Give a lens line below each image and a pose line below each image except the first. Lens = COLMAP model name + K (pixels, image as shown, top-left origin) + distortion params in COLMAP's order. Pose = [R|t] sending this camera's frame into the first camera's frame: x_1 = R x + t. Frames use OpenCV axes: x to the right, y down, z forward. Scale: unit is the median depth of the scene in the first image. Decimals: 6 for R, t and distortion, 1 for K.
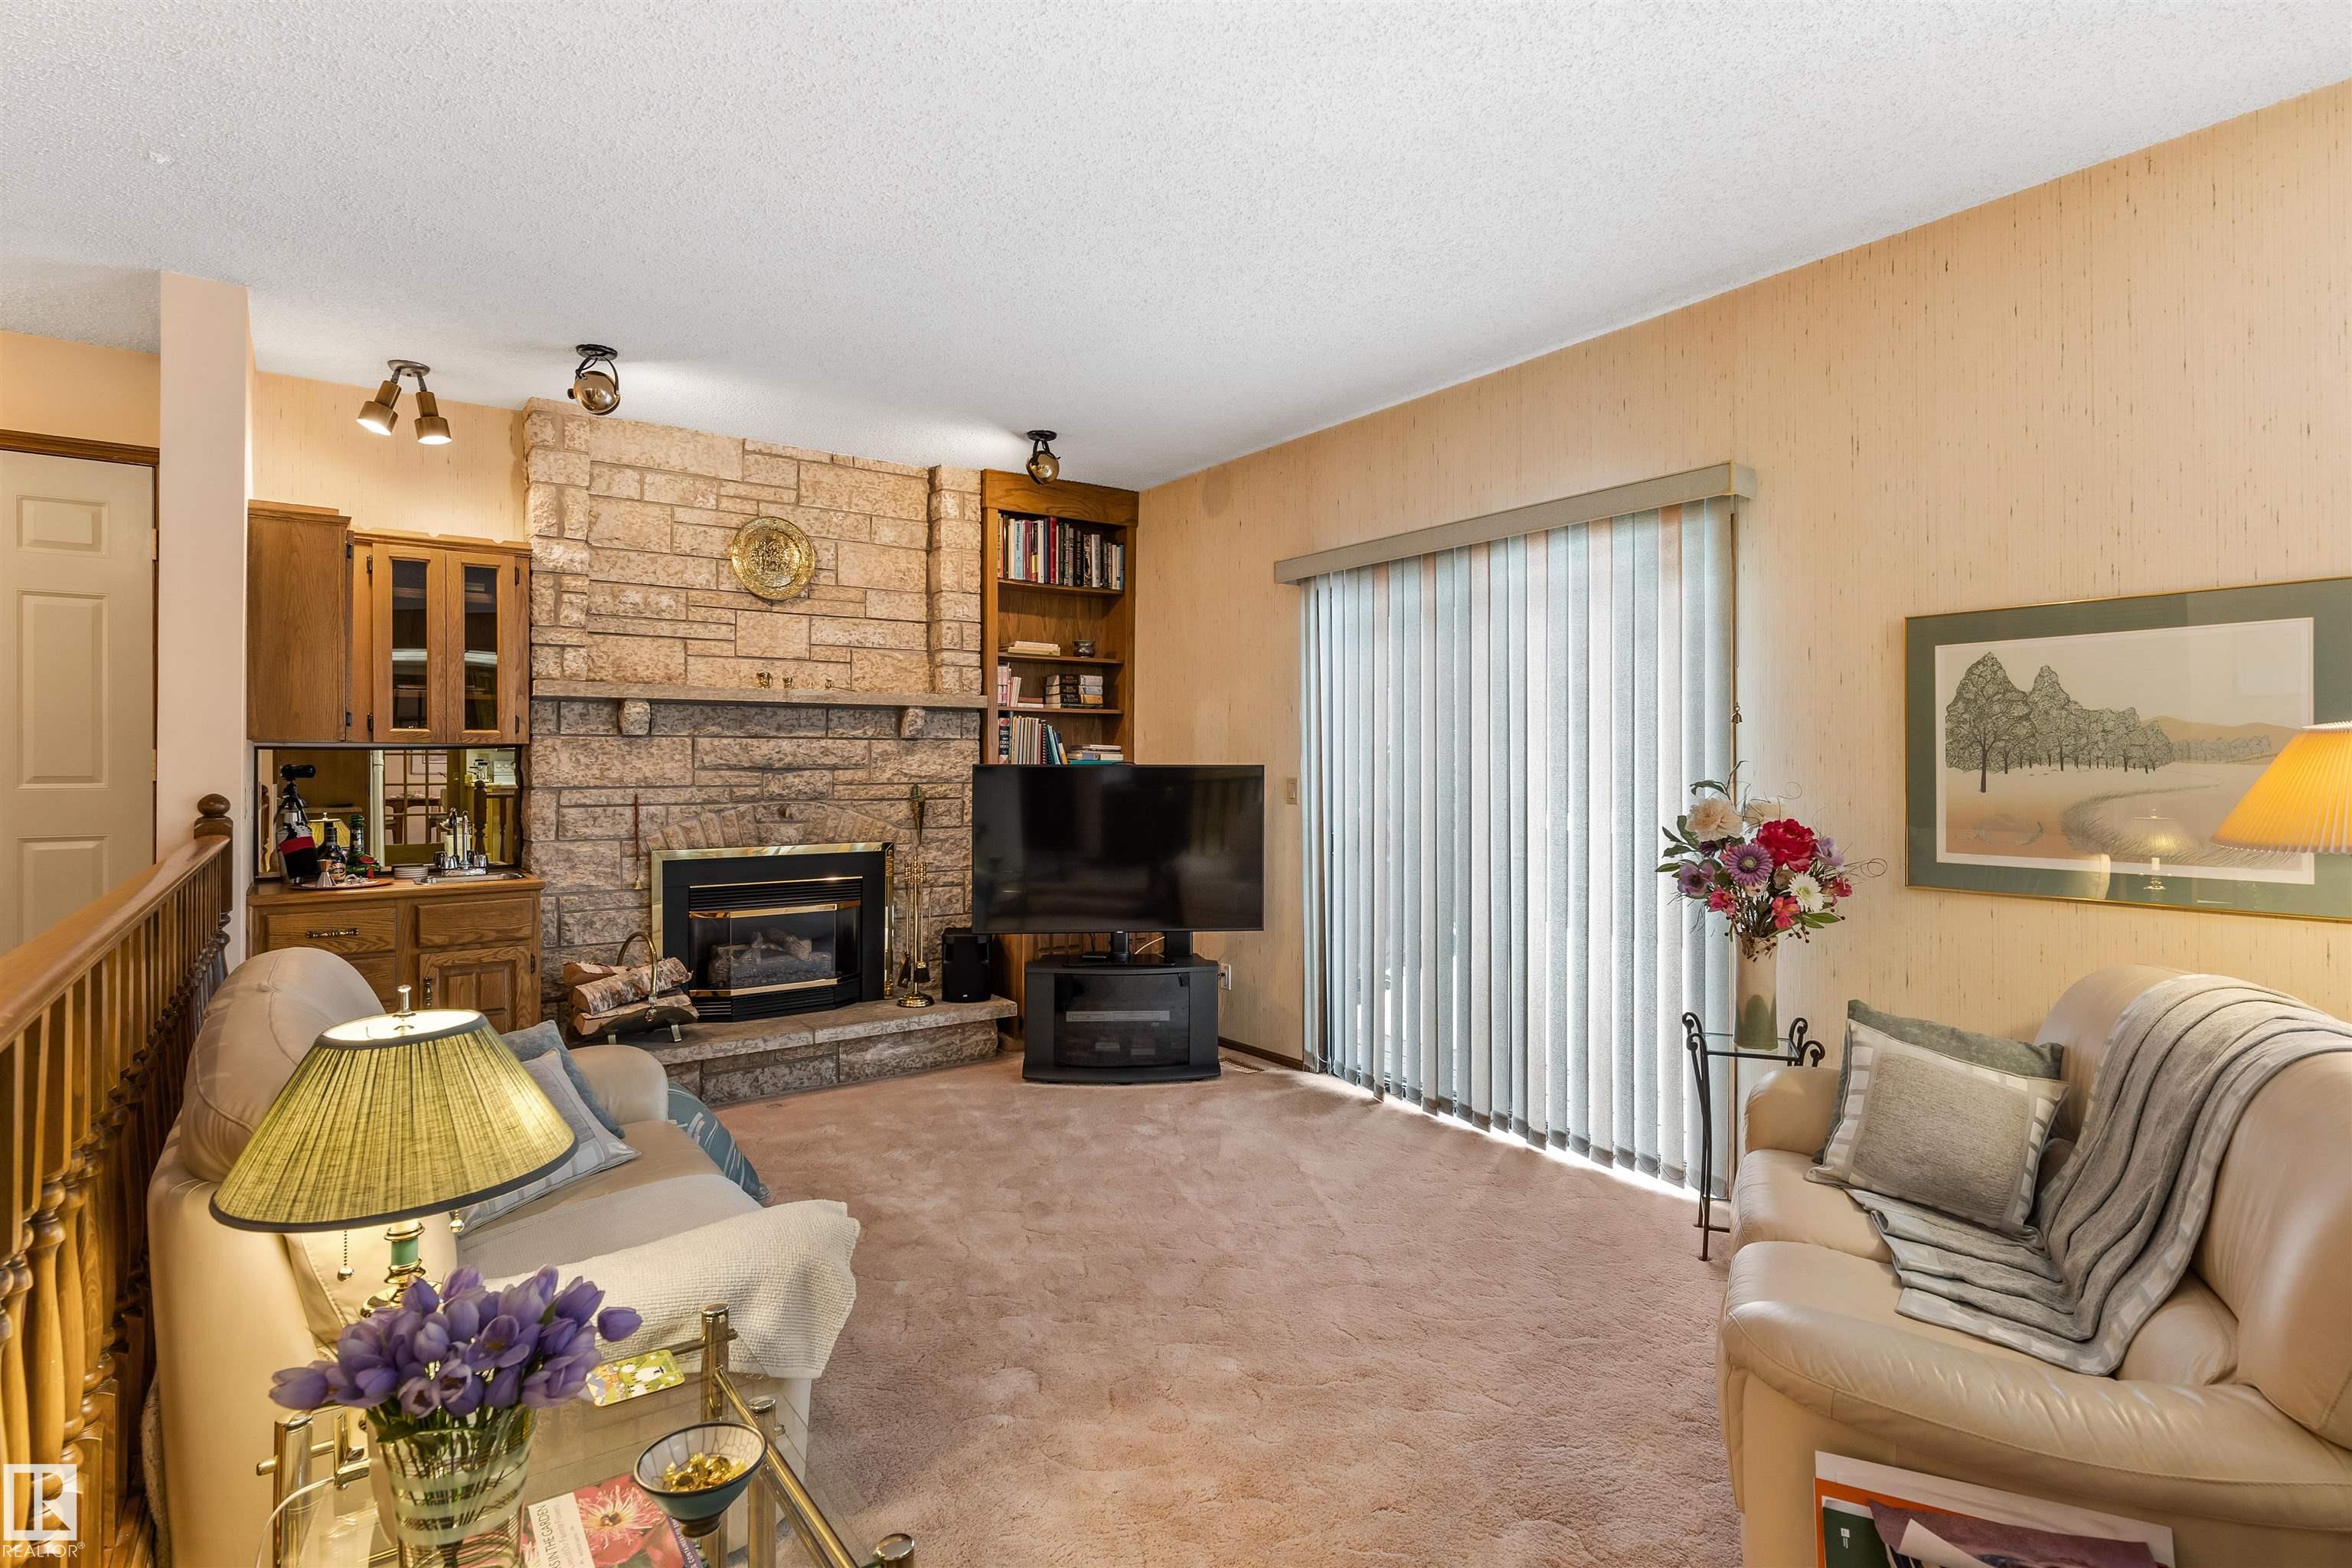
lens RADIAL K [[1181.5, 0, 1153.8], [0, 1181.5, 774.1], [0, 0, 1]] dist [-0.000498, 0.000996]
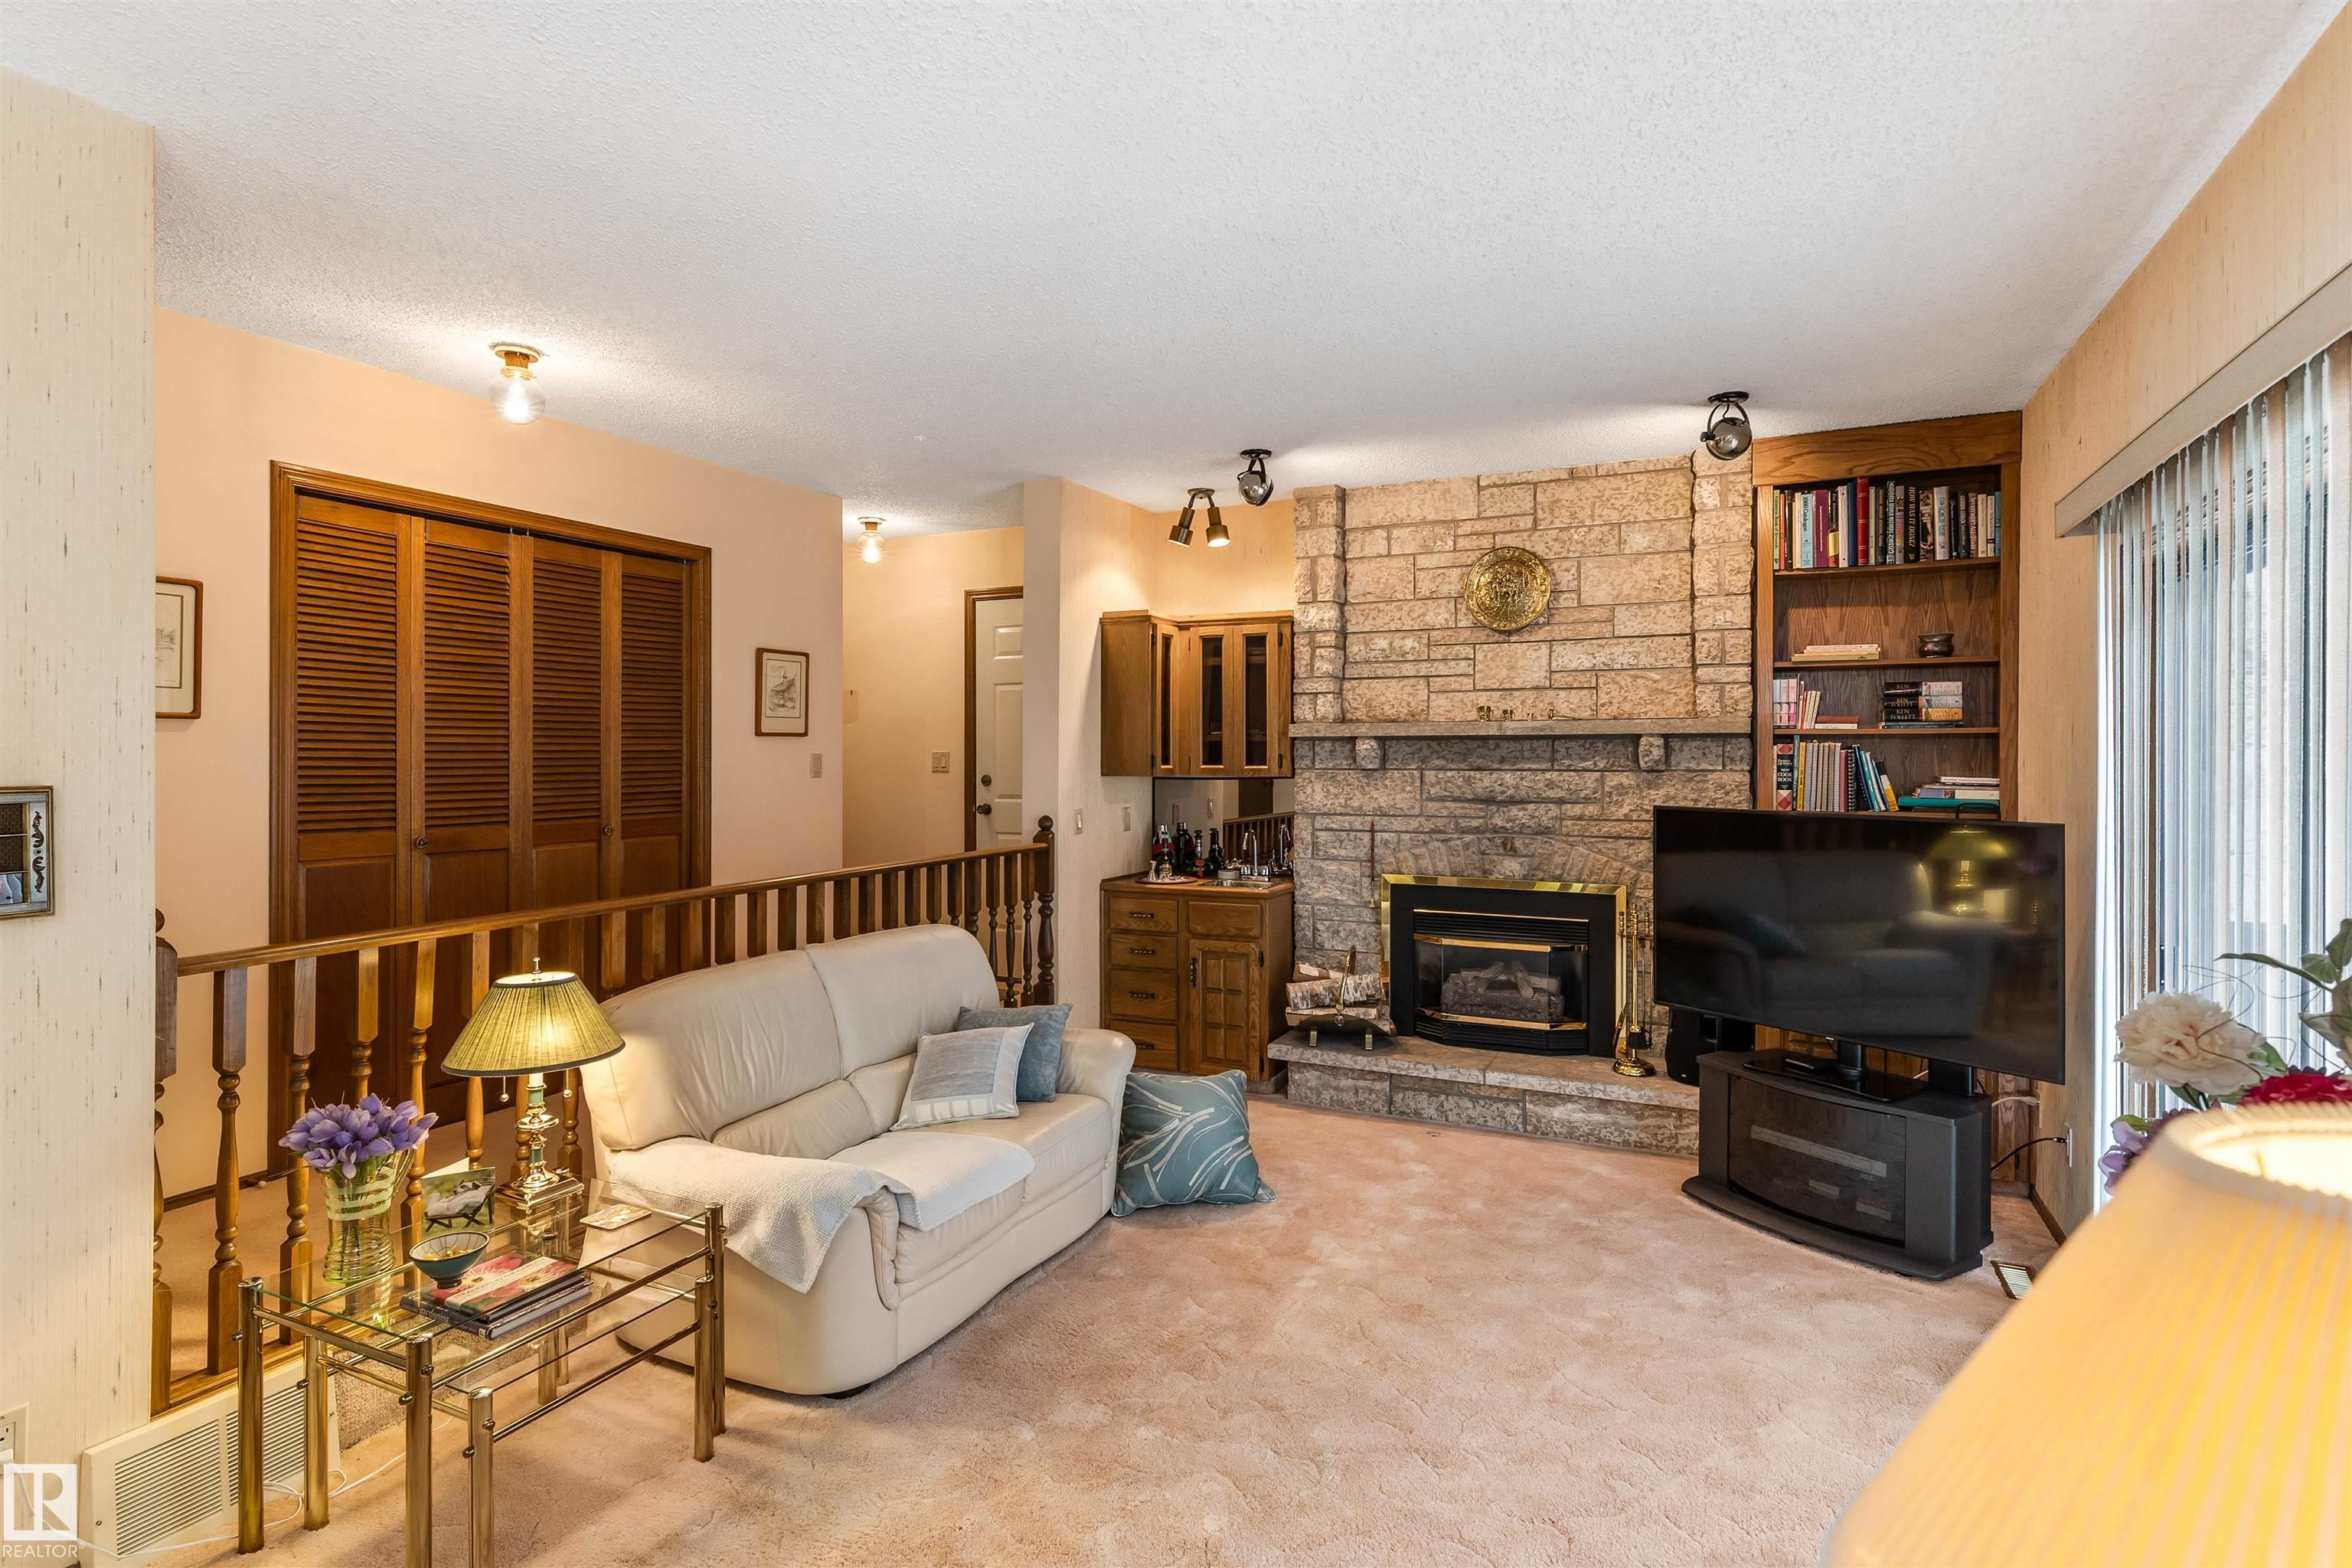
lens RADIAL K [[1181.5, 0, 1157.2], [0, 1181.5, 765.9], [0, 0, 1]] dist [-0.000498, 0.000996]
pose [[0.475129, 0.009995, -0.879860, 0.427489], [-0.005912, 0.999949, 0.008167, -0.041624], [0.879897, 0.001321, 0.475164, 0.278959]]
